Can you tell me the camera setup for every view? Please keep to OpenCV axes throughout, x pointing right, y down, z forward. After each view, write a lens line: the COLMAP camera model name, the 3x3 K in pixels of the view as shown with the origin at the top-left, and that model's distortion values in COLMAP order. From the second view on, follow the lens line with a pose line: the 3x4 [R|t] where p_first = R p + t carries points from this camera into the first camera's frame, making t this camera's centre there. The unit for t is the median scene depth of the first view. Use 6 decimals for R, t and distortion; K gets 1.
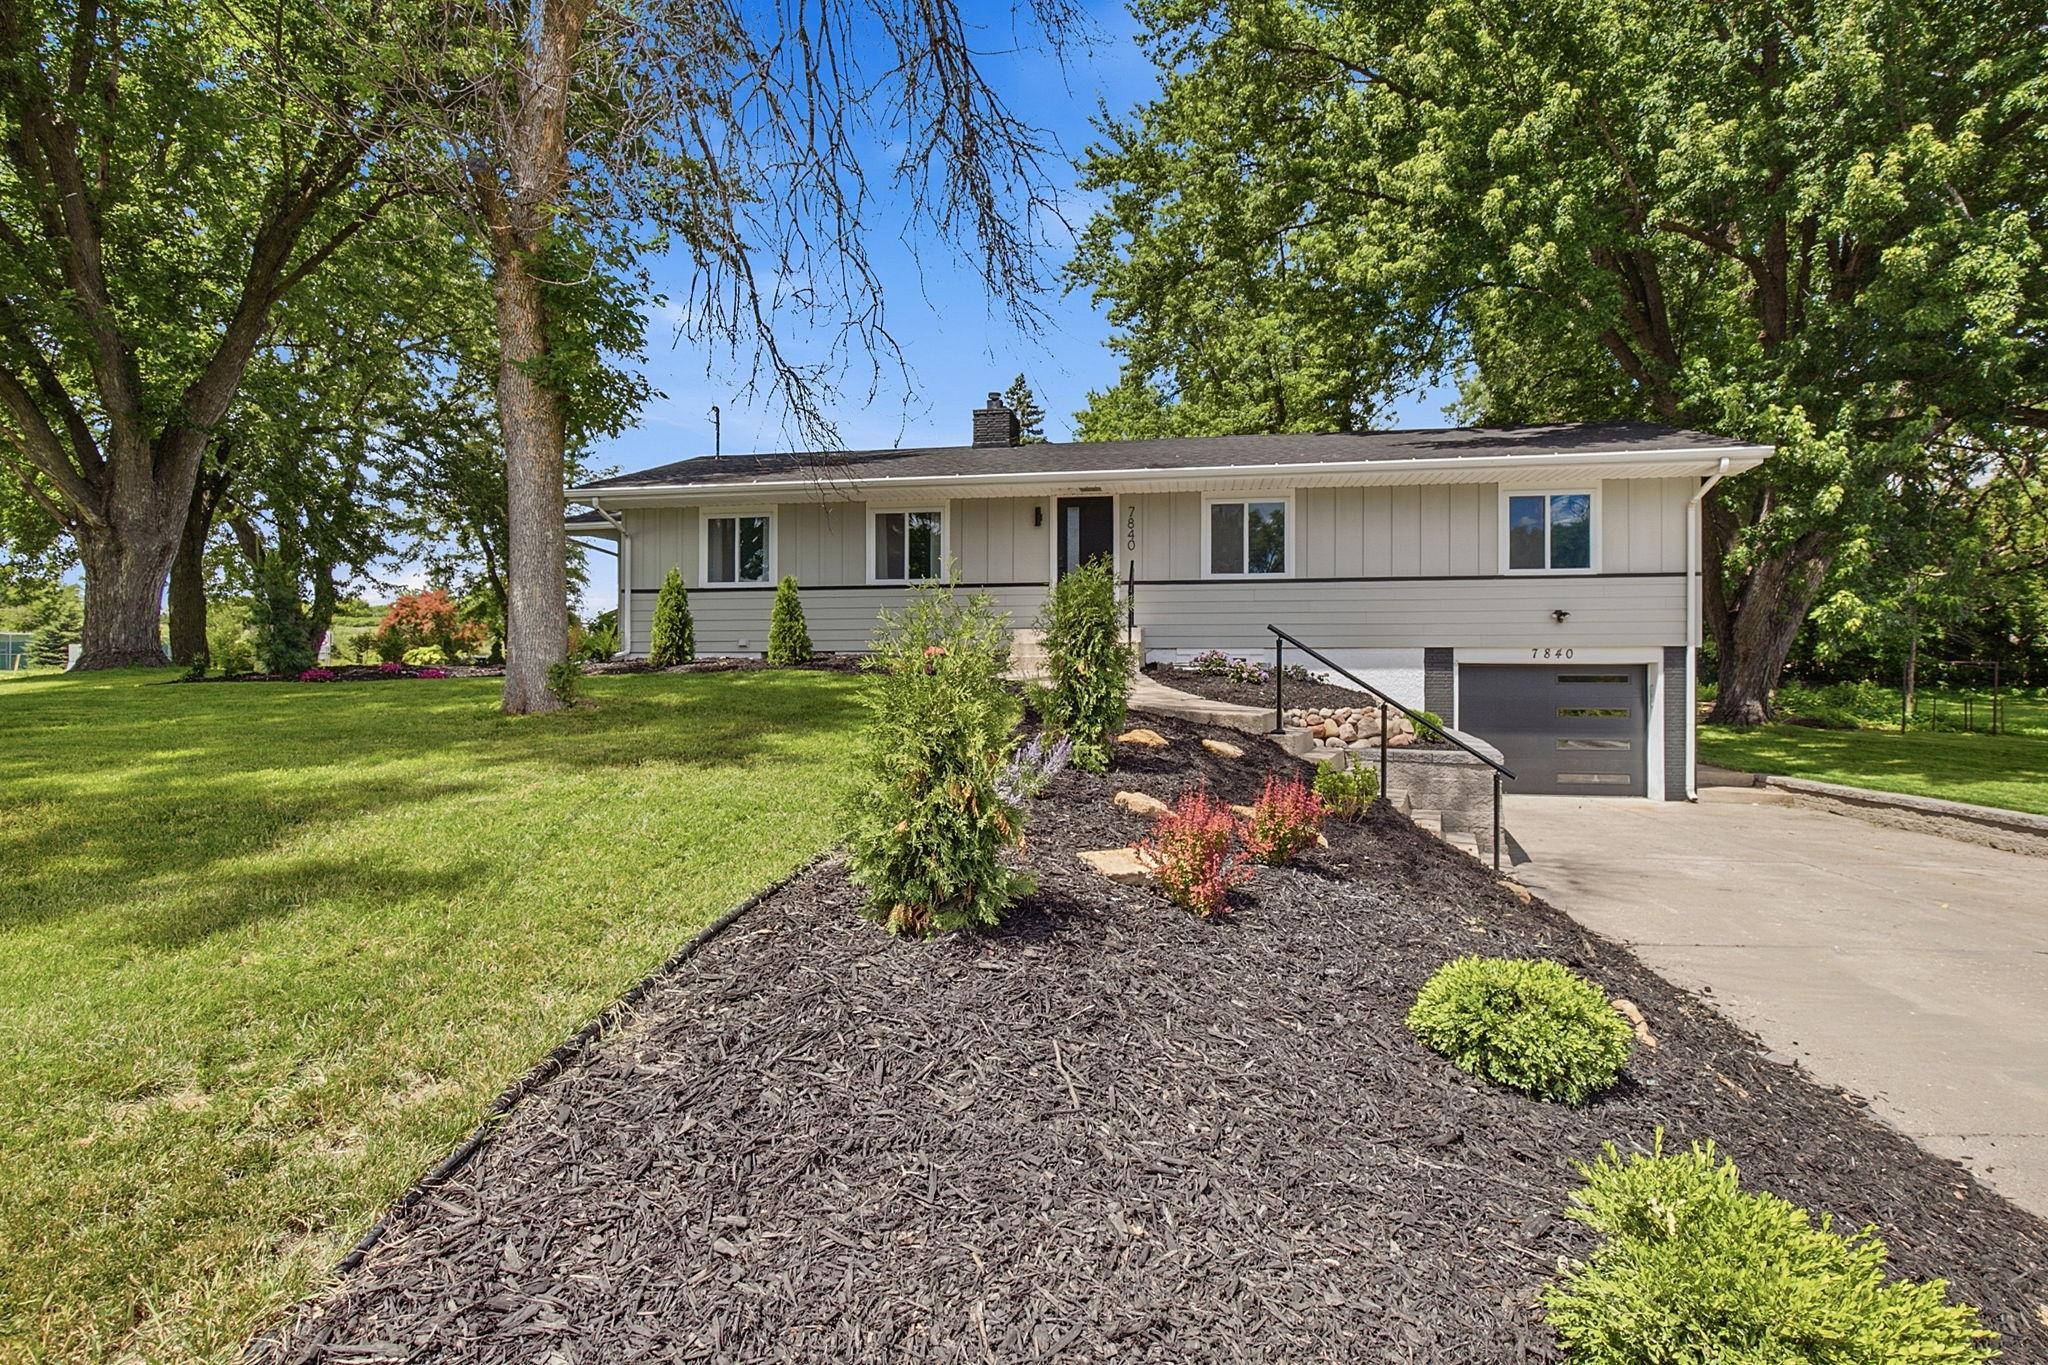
lens RADIAL K [[973.3, 0, 1013.2], [0, 973.3, 678.2], [0, 0, 1]] dist [0.000146, -0.000265]
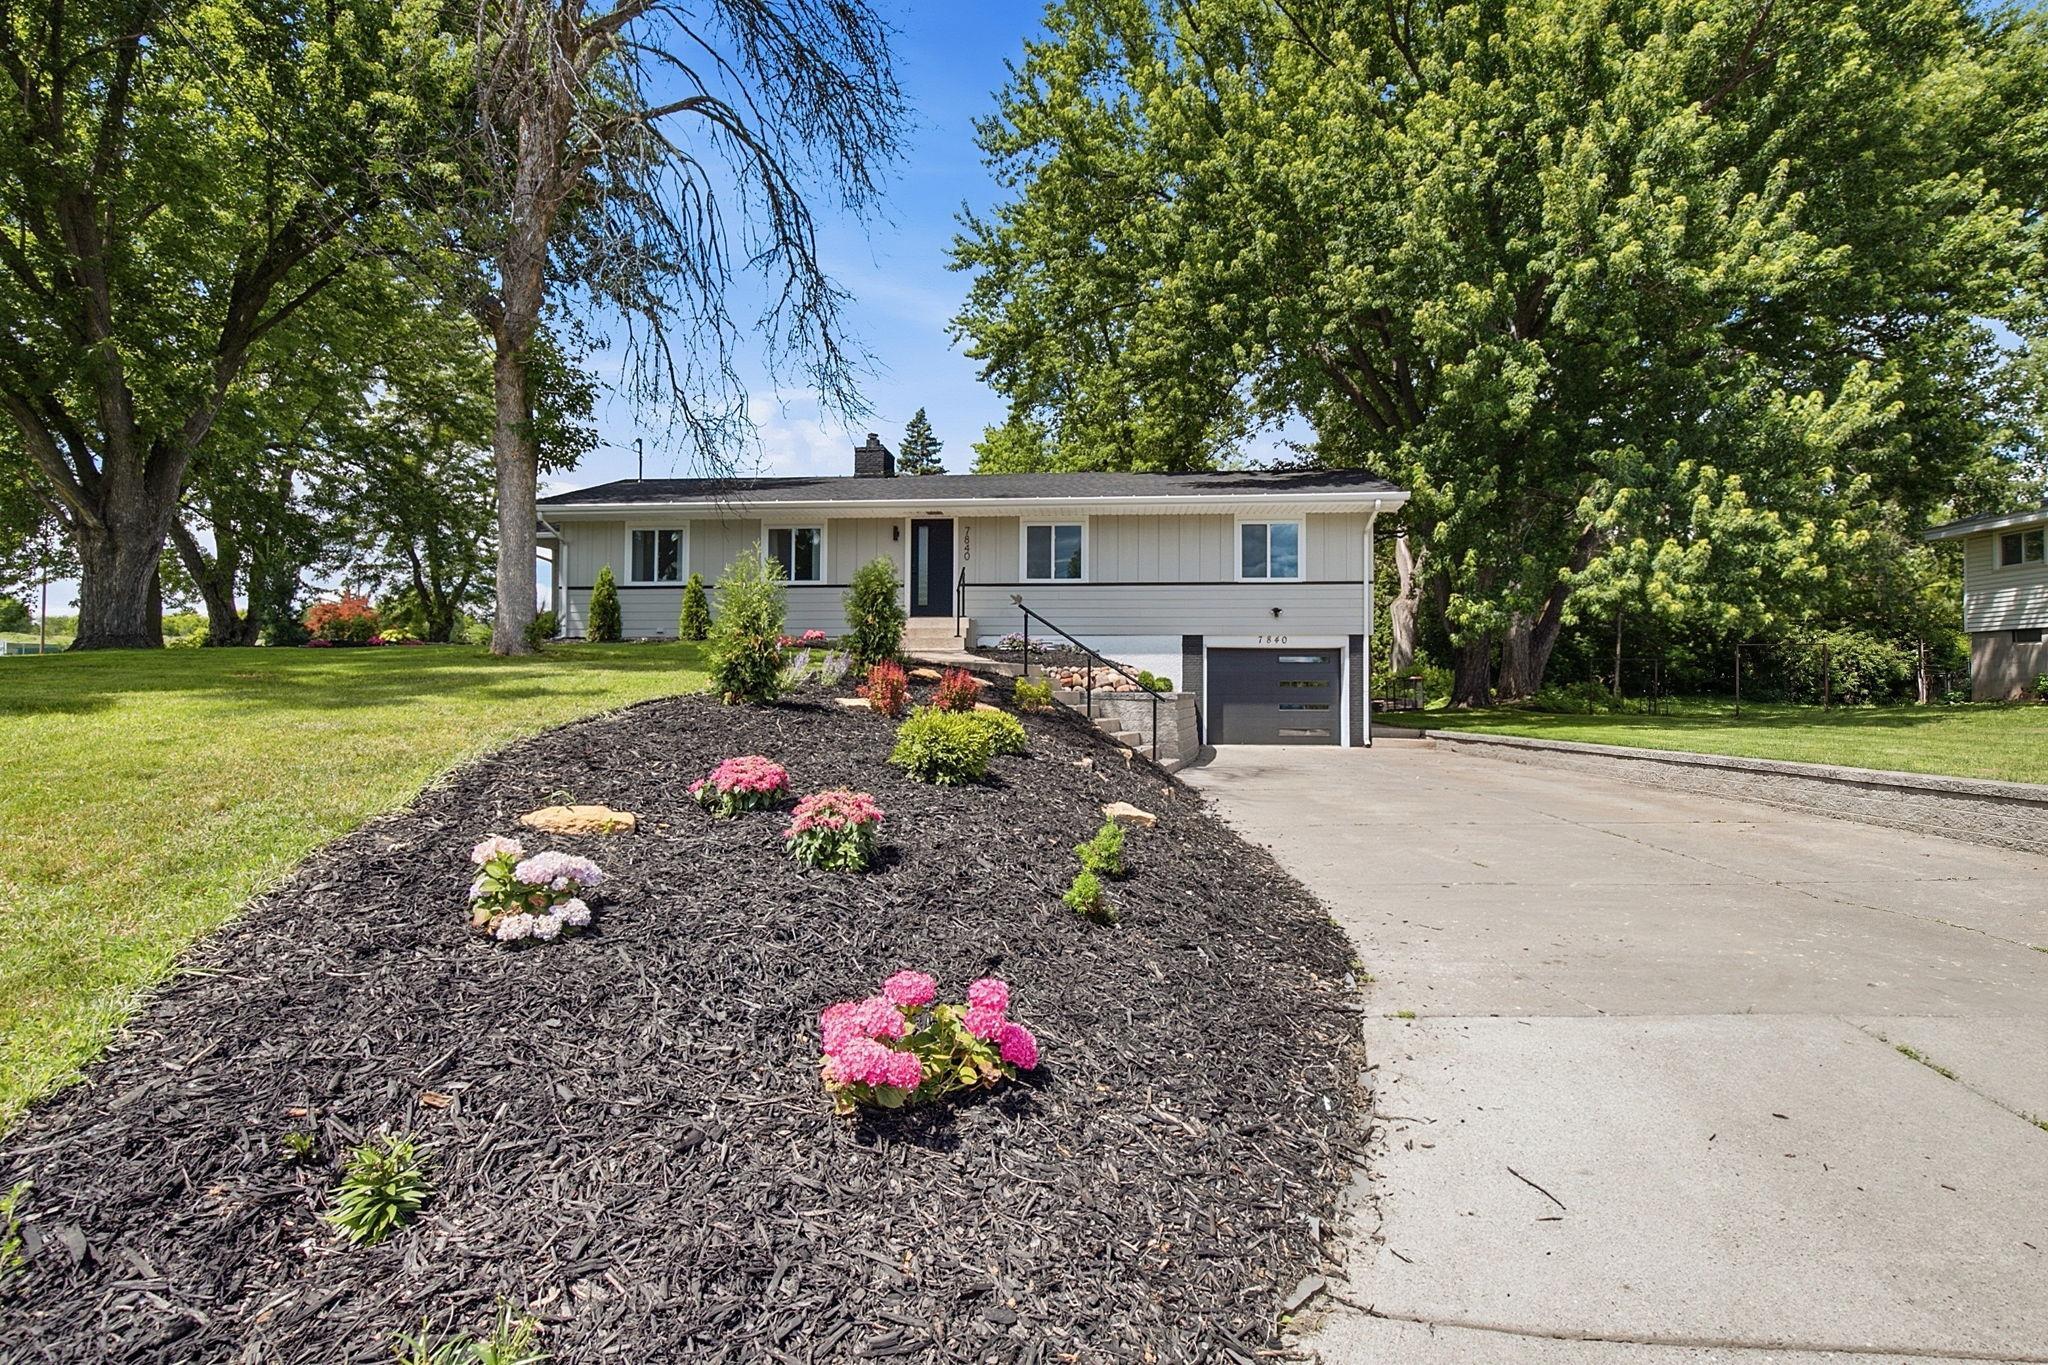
lens RADIAL K [[980.0, 0, 1026.9], [0, 980.0, 675.9], [0, 0, 1]] dist [0.000389, -0.000031]
pose [[0.996181, 0.004833, 0.087183, 0.089278], [-0.002460, 0.999624, -0.027309, 0.060672], [-0.087282, 0.026990, 0.995818, -0.317814]]
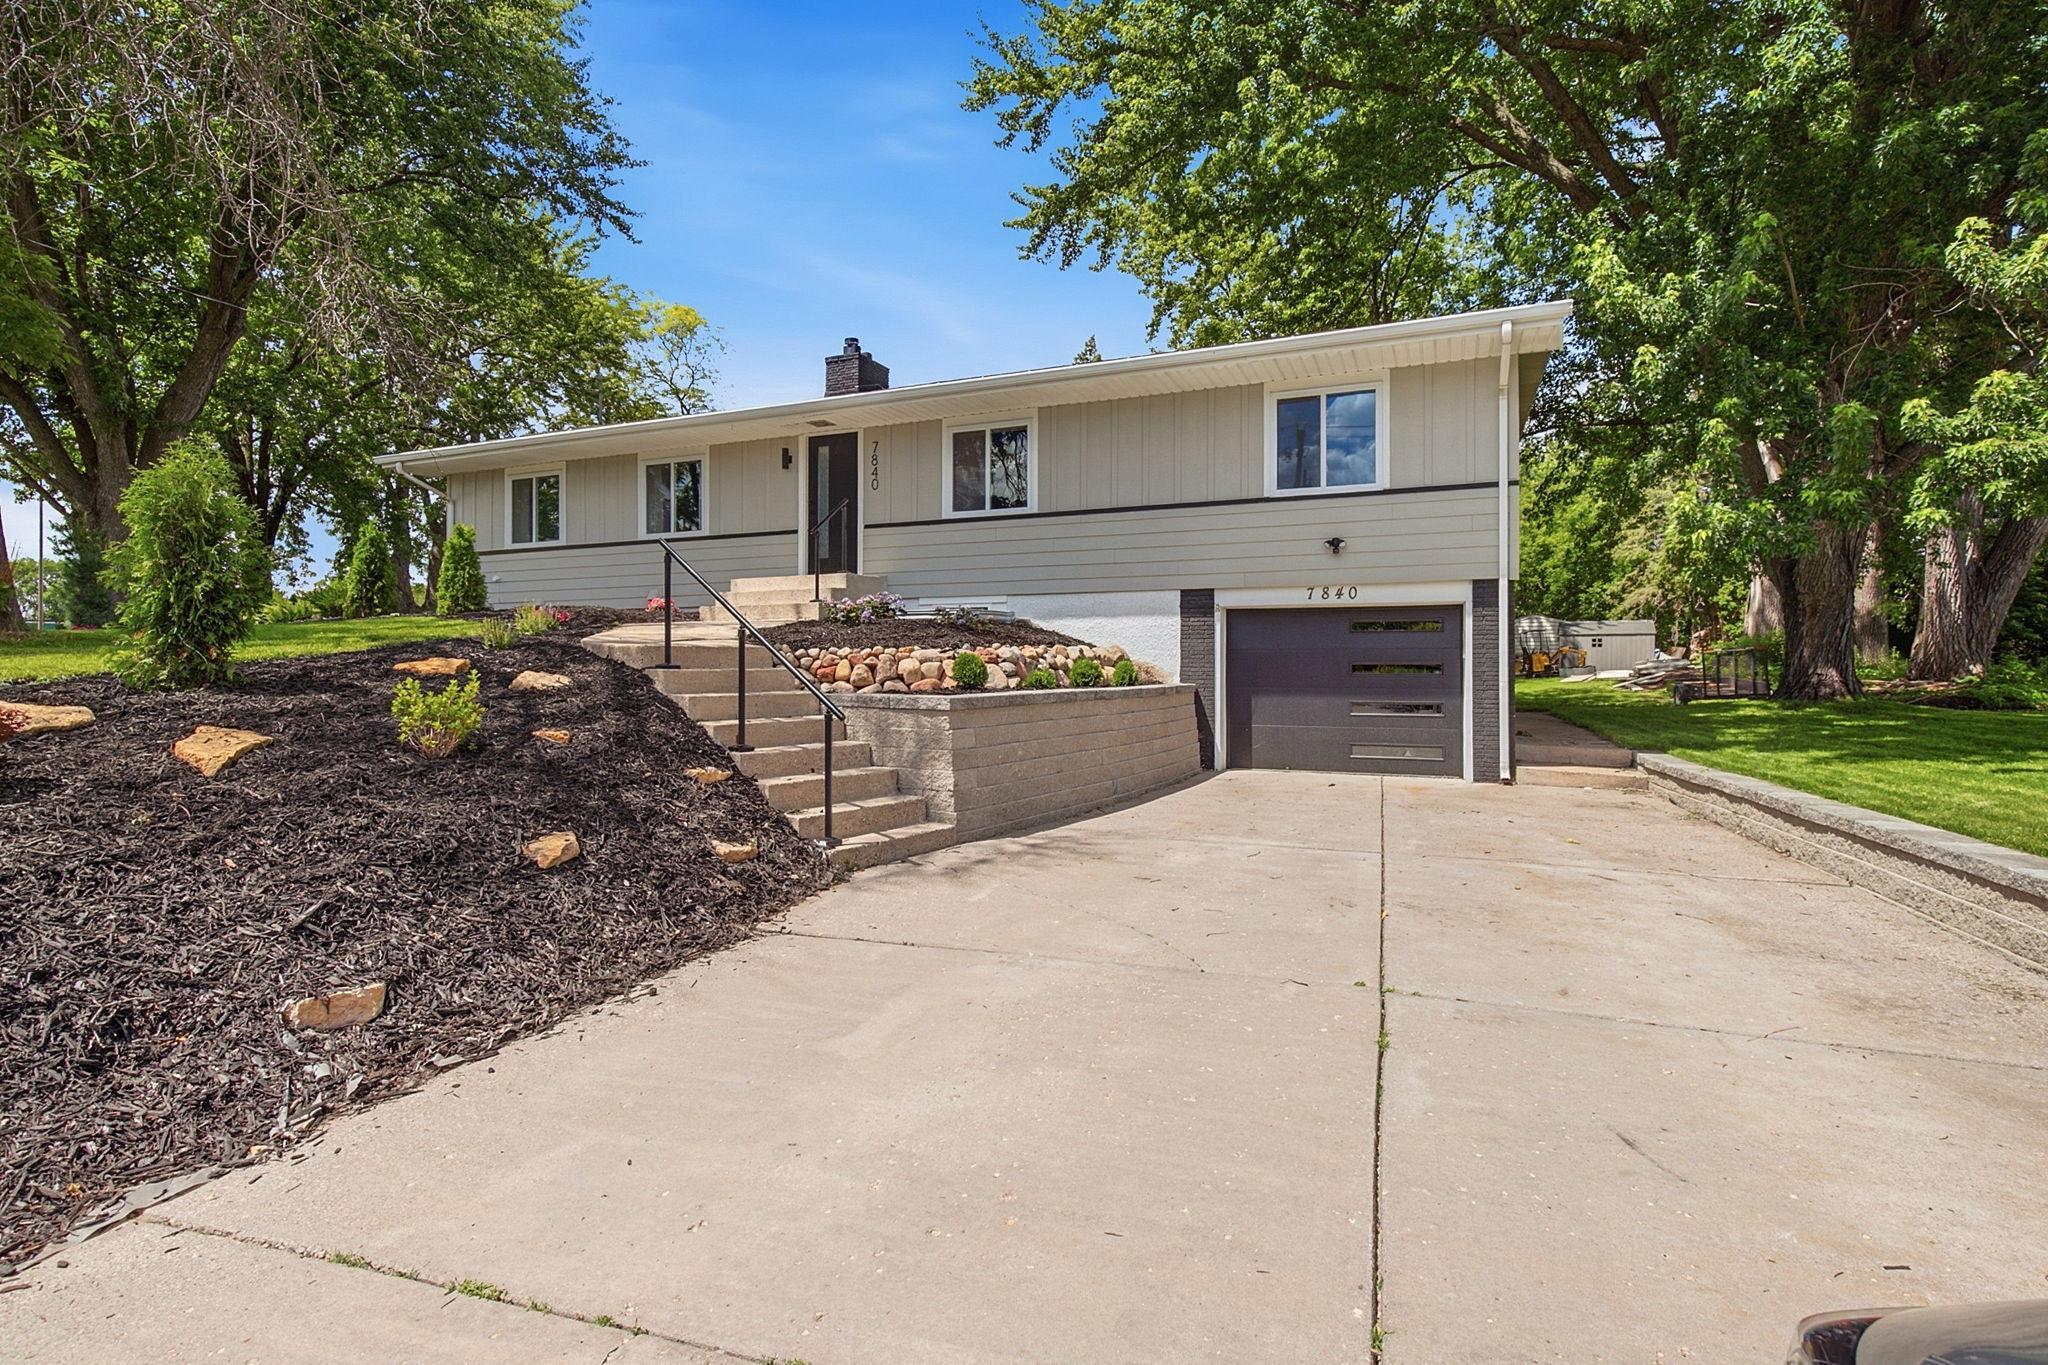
lens RADIAL K [[980.0, 0, 1026.9], [0, 980.0, 675.9], [0, 0, 1]] dist [0.000389, -0.000031]
pose [[0.971417, 0.000347, -0.237378, 0.481211], [0.000495, 0.999994, 0.003488, 0.037517], [0.237378, -0.003506, 0.971411, 0.158683]]
